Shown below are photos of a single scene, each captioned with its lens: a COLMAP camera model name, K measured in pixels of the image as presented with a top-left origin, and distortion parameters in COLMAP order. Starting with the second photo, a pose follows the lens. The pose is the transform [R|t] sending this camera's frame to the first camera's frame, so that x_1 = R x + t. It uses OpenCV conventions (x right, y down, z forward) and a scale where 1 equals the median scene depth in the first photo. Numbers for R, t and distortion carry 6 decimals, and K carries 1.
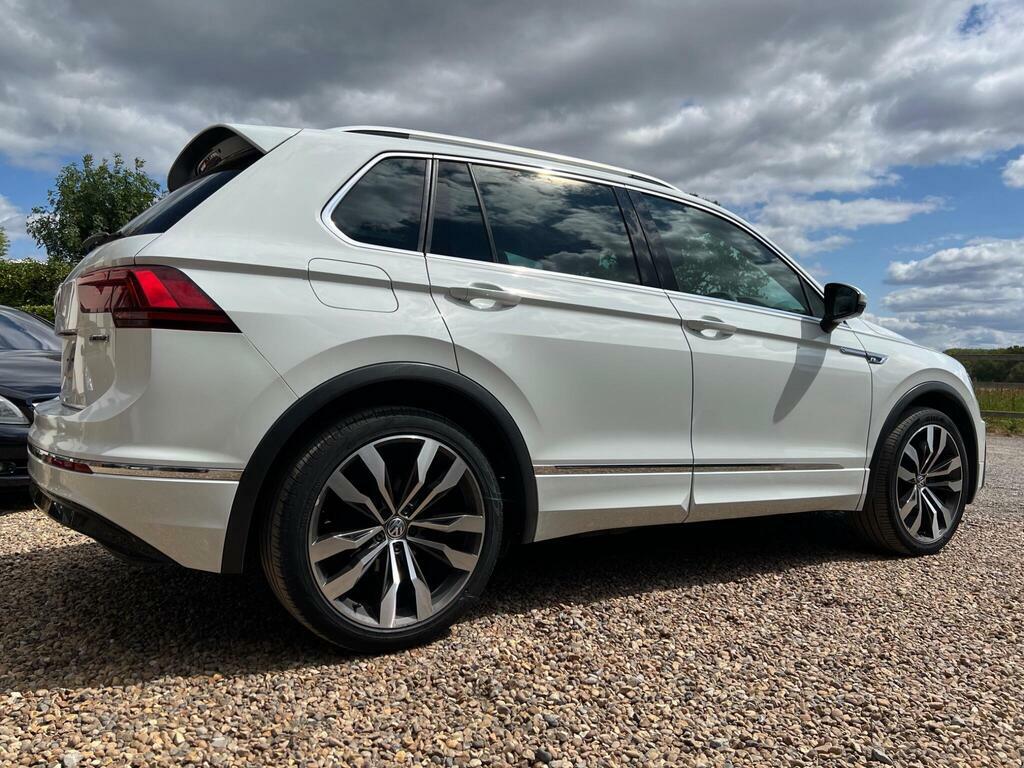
lens RADIAL K [[773.8, 0, 507.0], [0, 773.8, 385.3], [0, 0, 1]] dist [0.045576, -0.051877]
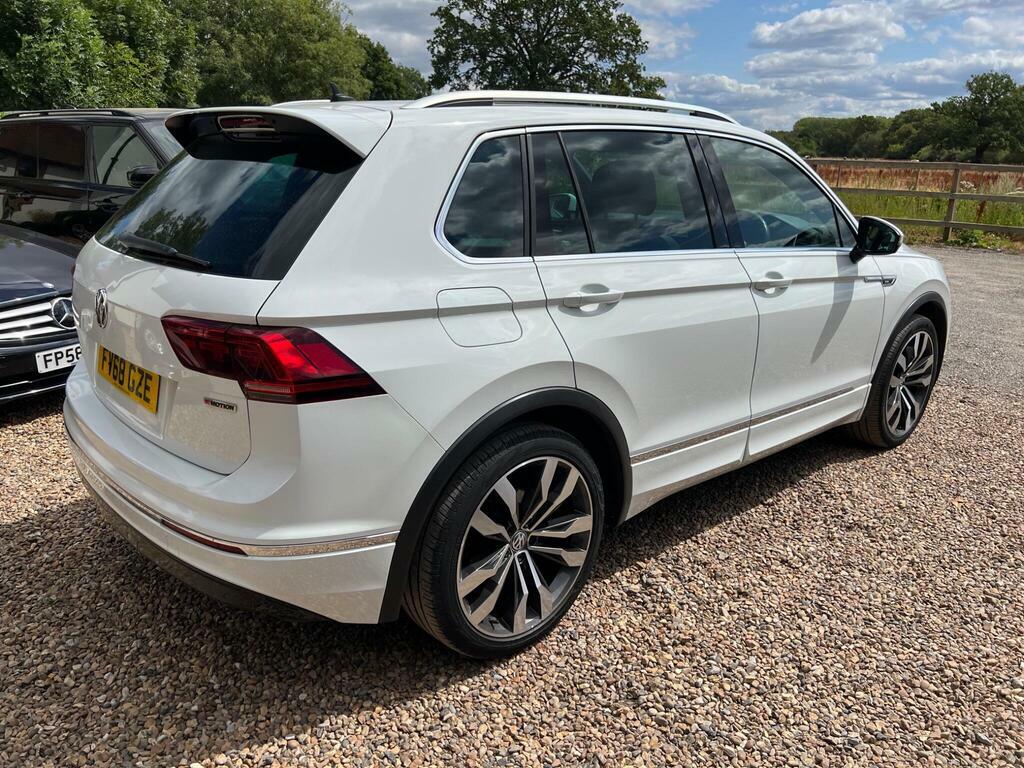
lens RADIAL K [[773.5, 0, 512.0], [0, 773.5, 384.0], [0, 0, 1]] dist [0.043692, -0.050919]
pose [[0.984666, -0.056334, 0.165106, -0.311138], [0.007842, 0.959763, 0.280701, -0.303490], [-0.174276, -0.275102, 0.945488, 0.095167]]
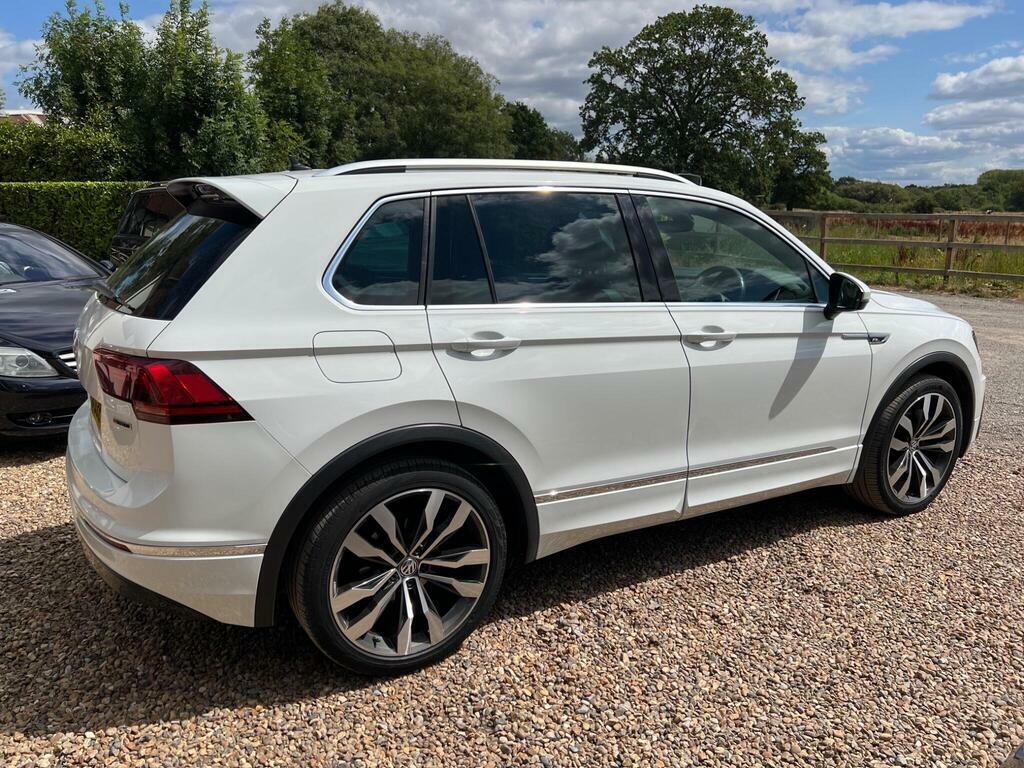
lens RADIAL K [[773.8, 0, 507.0], [0, 773.8, 385.3], [0, 0, 1]] dist [0.045576, -0.051877]
pose [[0.999574, -0.011422, -0.026862, 0.029260], [0.016833, 0.977389, 0.210777, -0.299884], [0.023847, -0.211139, 0.977165, -0.017632]]
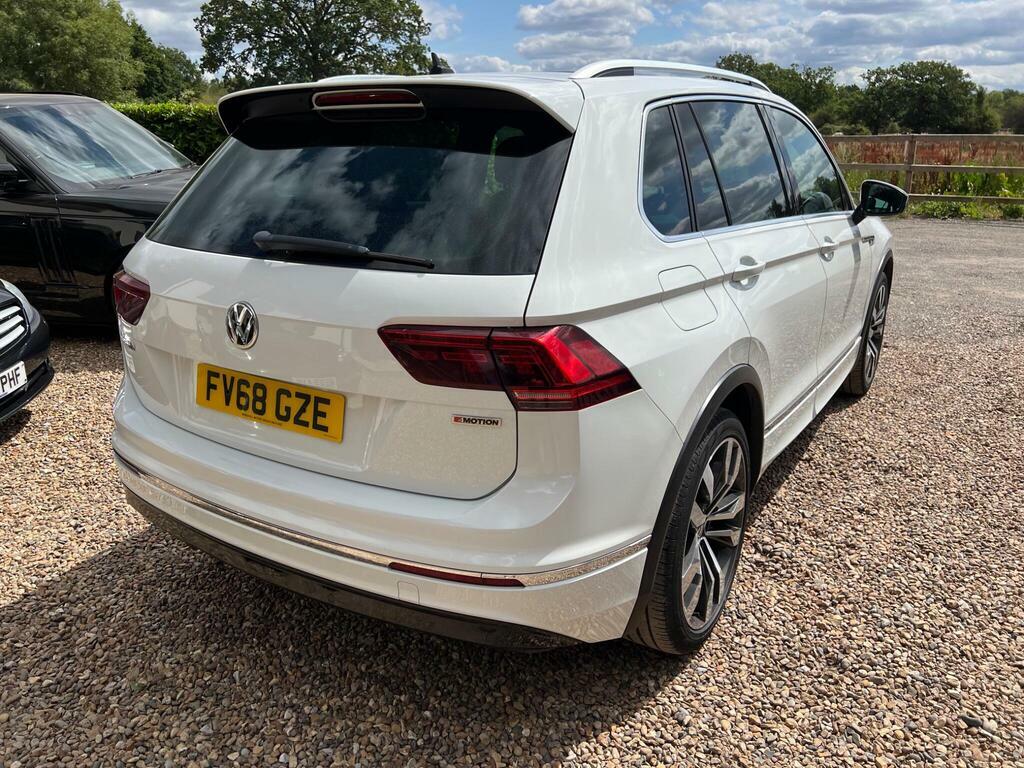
lens RADIAL K [[775.6, 0, 515.6], [0, 775.6, 382.6], [0, 0, 1]] dist [0.024728, -0.027091]
pose [[0.902102, -0.161648, 0.400102, -0.725766], [0.035695, 0.951962, 0.304128, -0.303896], [-0.430043, -0.260073, 0.864537, 0.296587]]
